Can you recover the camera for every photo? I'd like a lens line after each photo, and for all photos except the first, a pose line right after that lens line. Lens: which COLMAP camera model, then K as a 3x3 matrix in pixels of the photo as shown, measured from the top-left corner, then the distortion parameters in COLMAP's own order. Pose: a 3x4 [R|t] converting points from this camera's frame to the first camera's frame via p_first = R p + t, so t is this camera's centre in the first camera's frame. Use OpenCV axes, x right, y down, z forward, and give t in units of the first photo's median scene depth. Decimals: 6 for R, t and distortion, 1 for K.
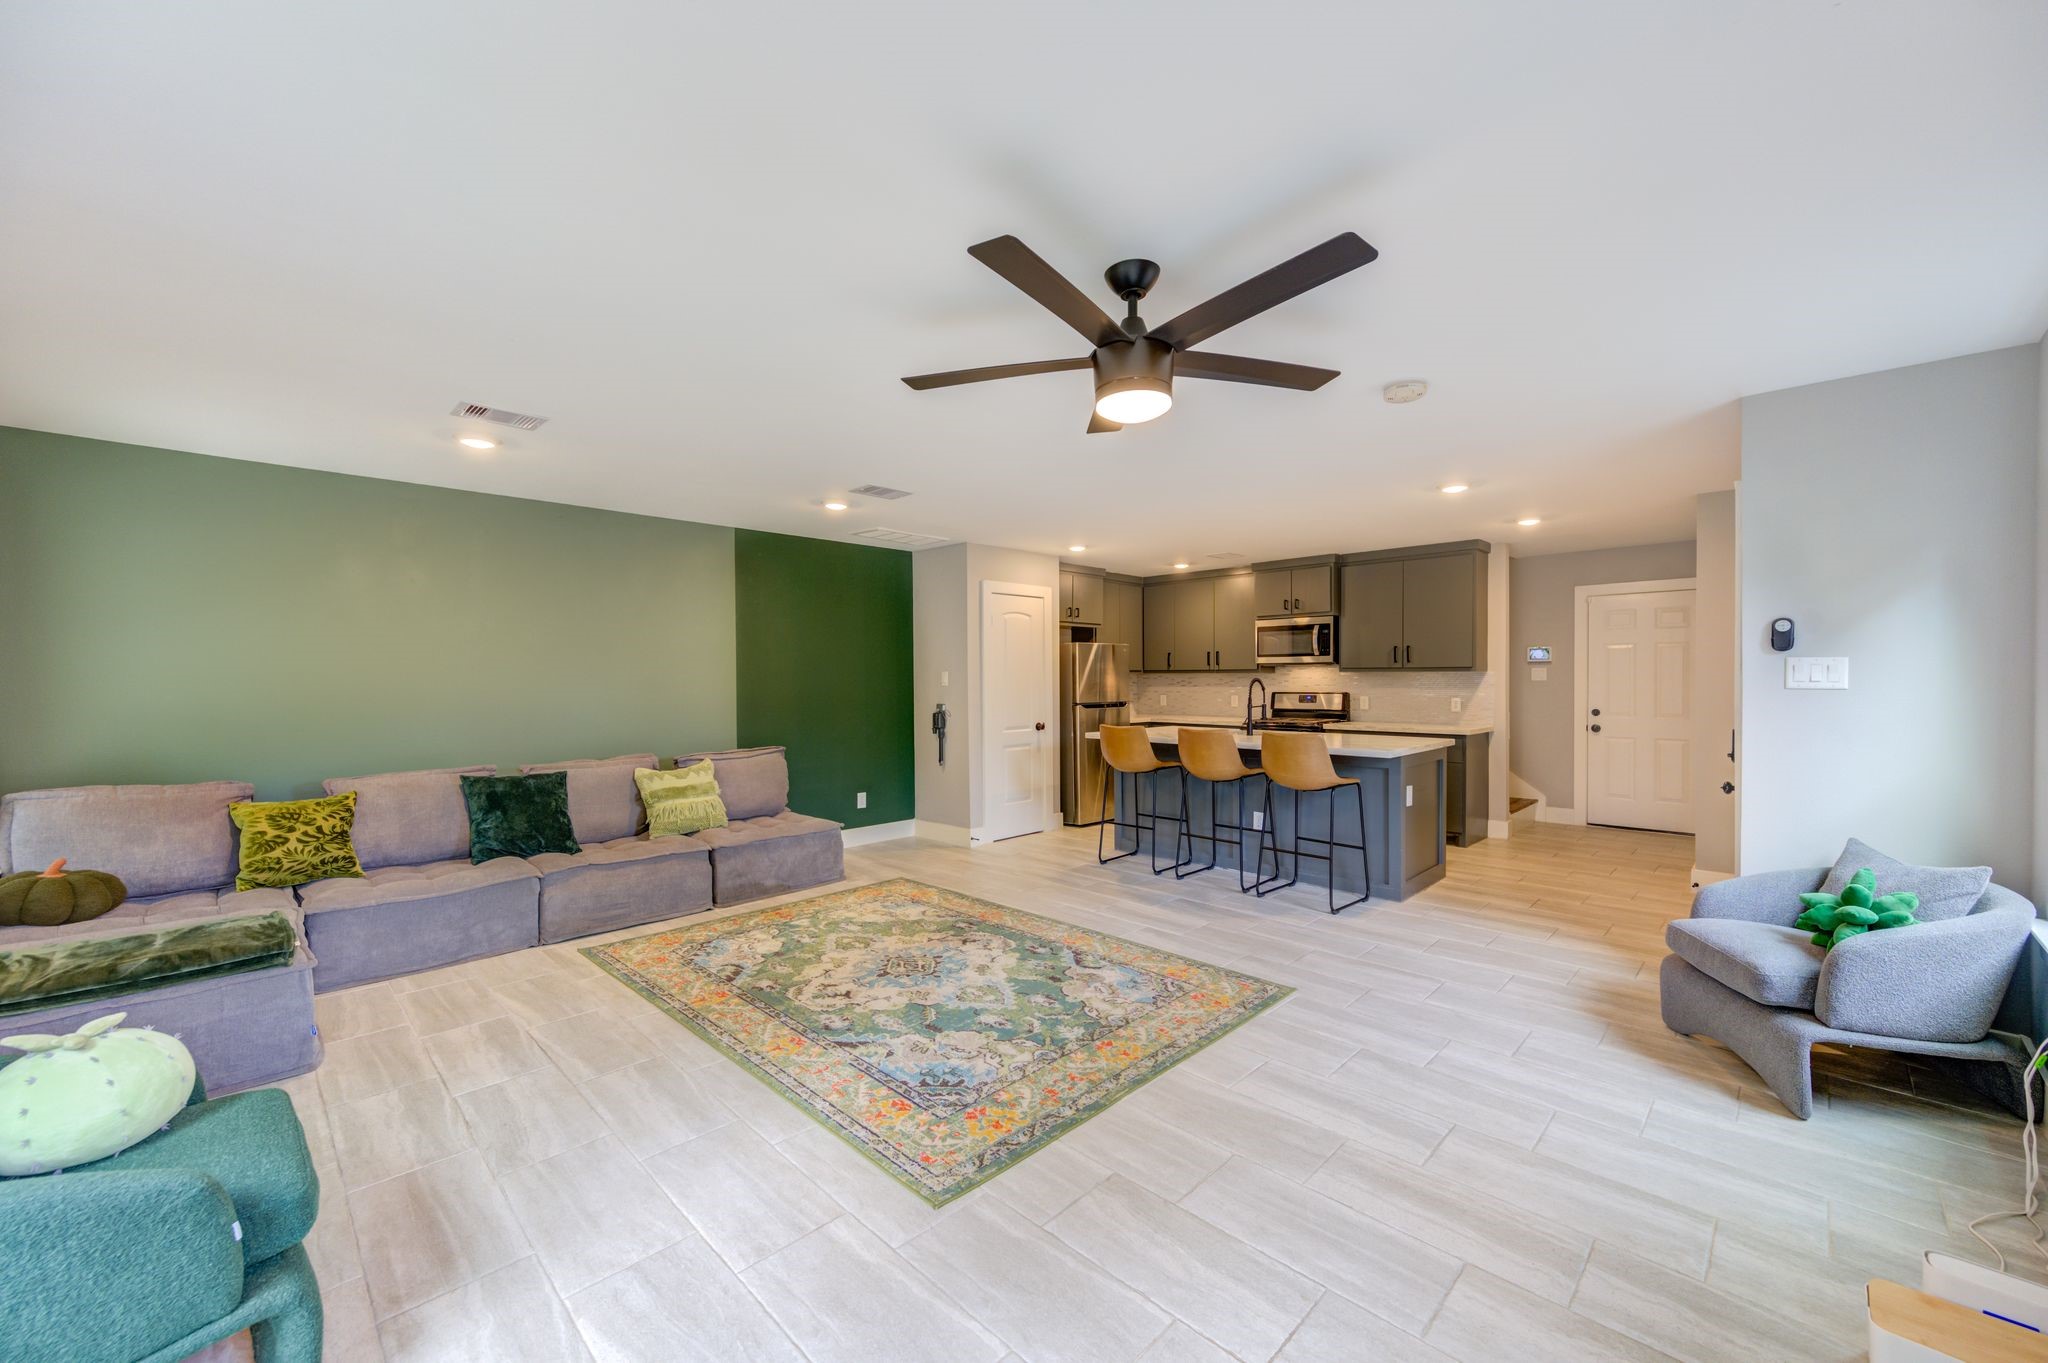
lens RADIAL K [[796.8, 0, 1030.1], [0, 796.8, 681.1], [0, 0, 1]] dist [0.002017, 0.000133]
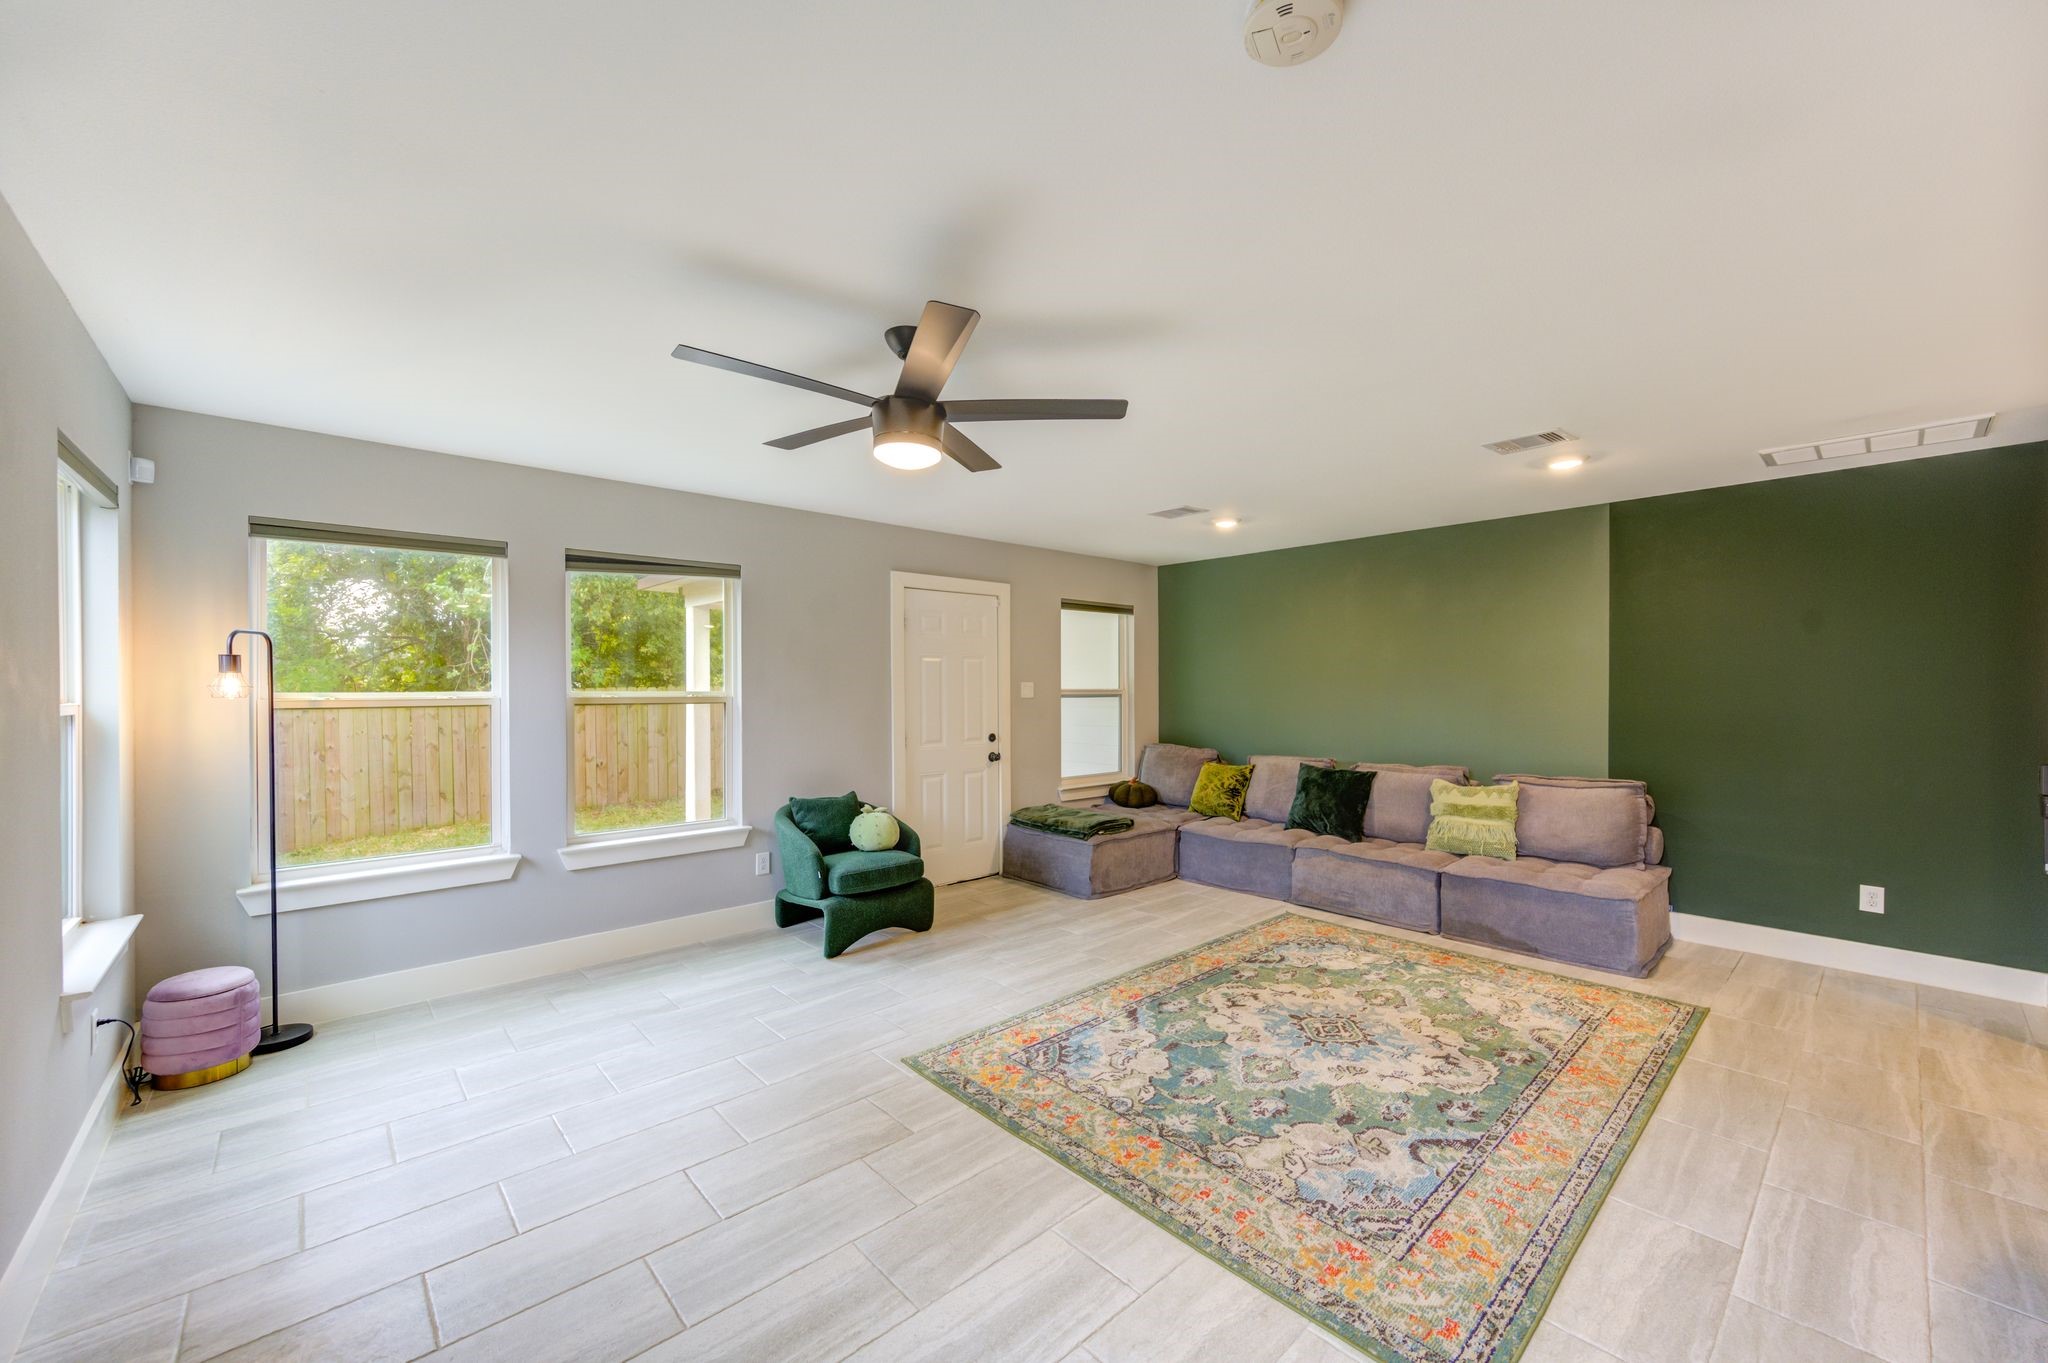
lens RADIAL K [[796.8, 0, 1030.1], [0, 796.8, 681.1], [0, 0, 1]] dist [0.002017, 0.000133]
pose [[-0.054789, -0.002050, -0.998496, 0.633149], [-0.003643, 0.999992, -0.001853, -0.012921], [0.998491, 0.003536, -0.054796, 0.629496]]
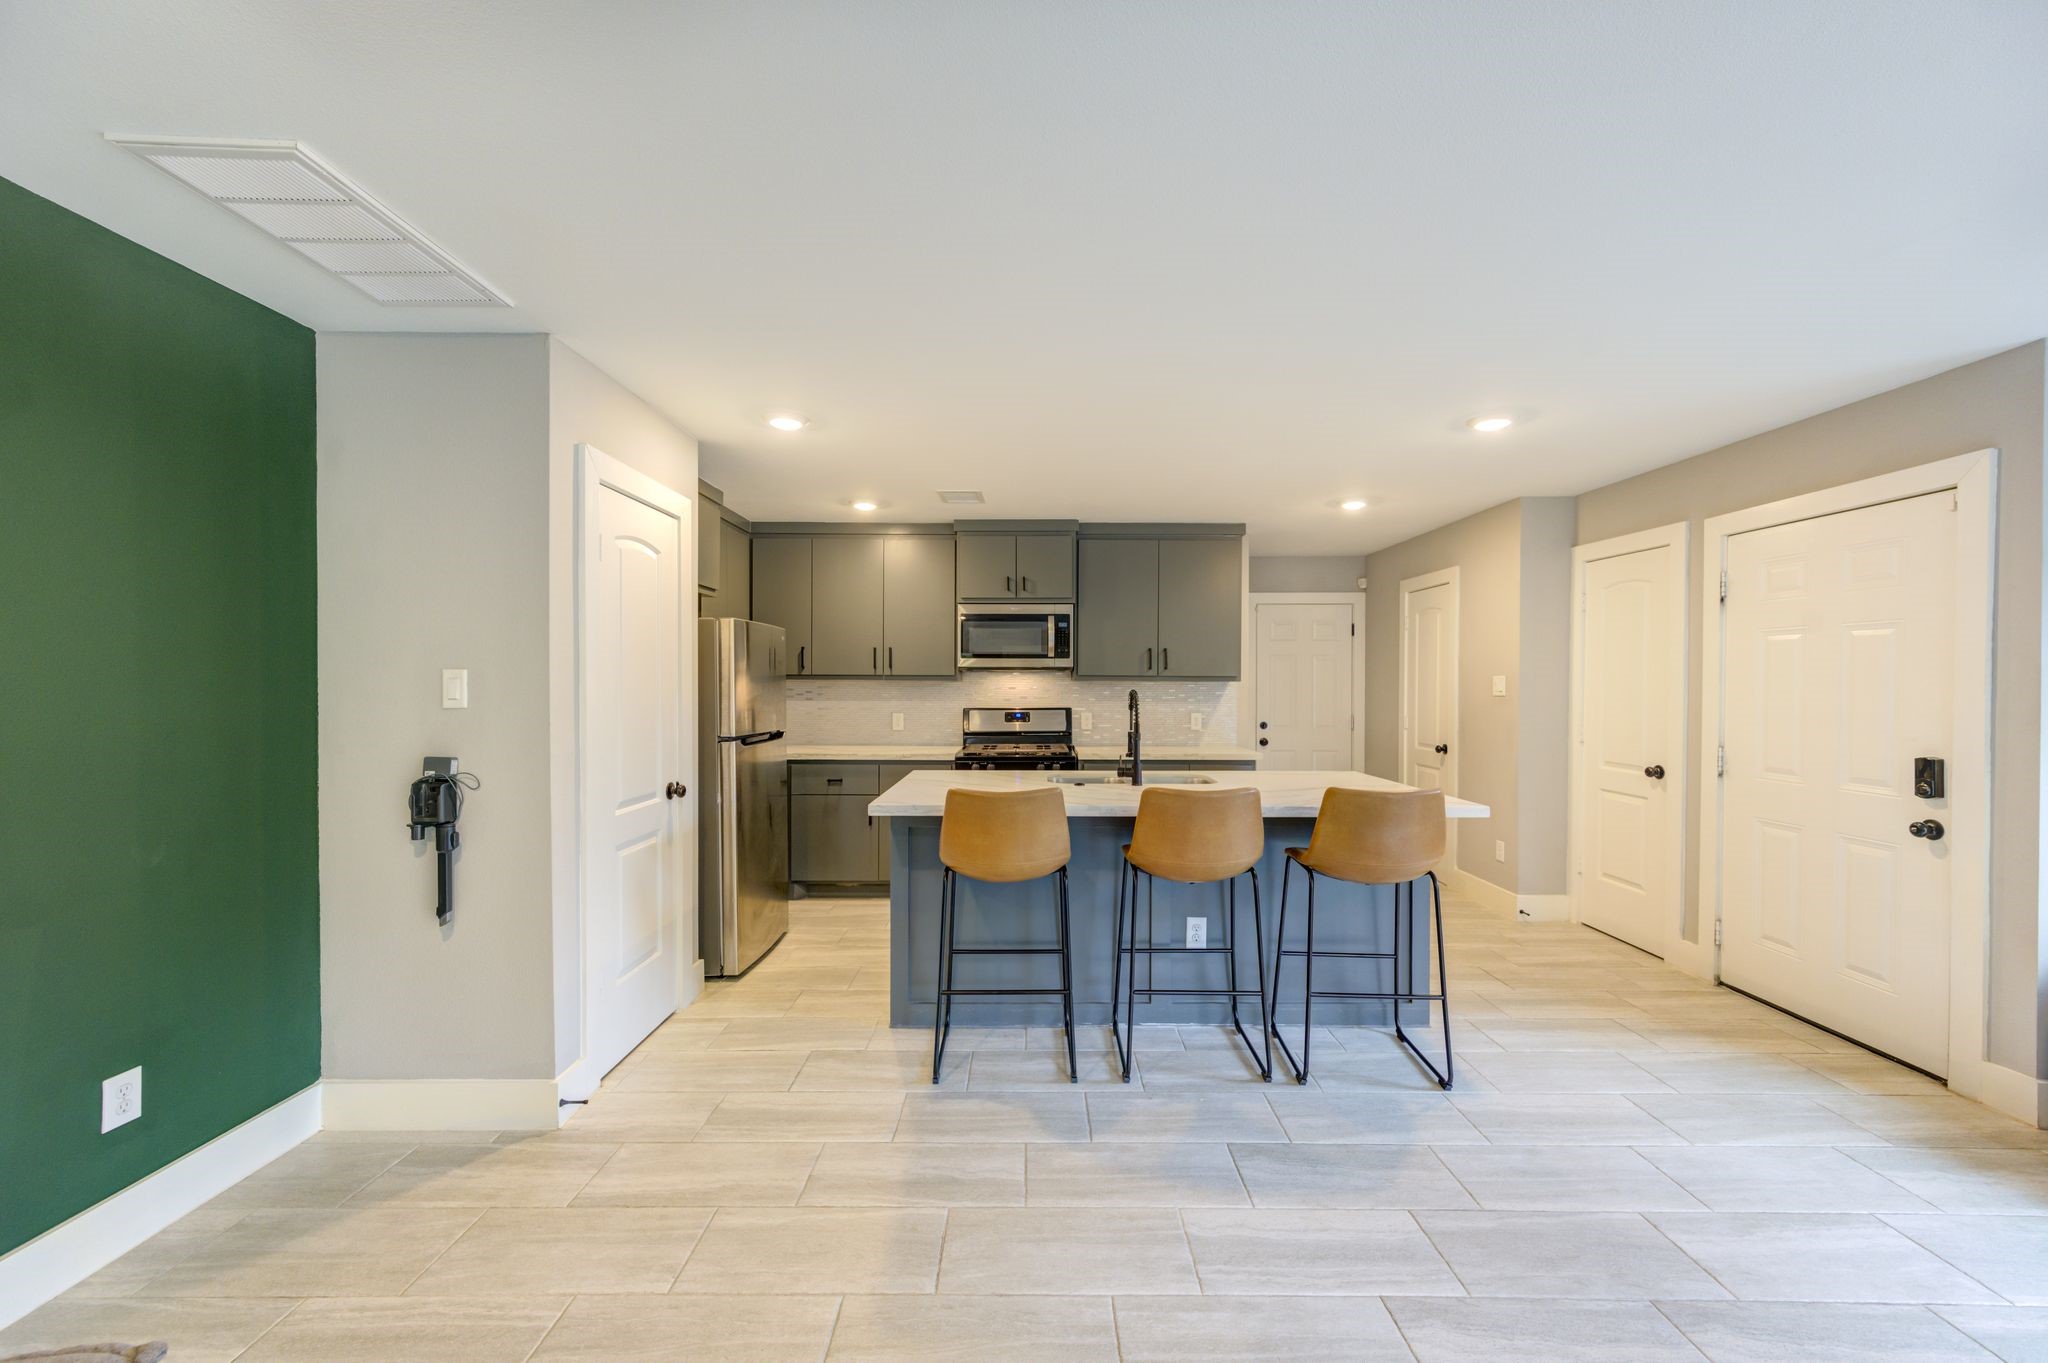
lens RADIAL K [[799.6, 0, 1030.7], [0, 799.6, 689.8], [0, 0, 1]] dist [0.001452, -0.000033]
pose [[0.714057, 0.001268, 0.700087, -0.274857], [-0.002160, 0.999998, 0.000392, -0.005349], [-0.700084, -0.001792, 0.714058, 0.843595]]
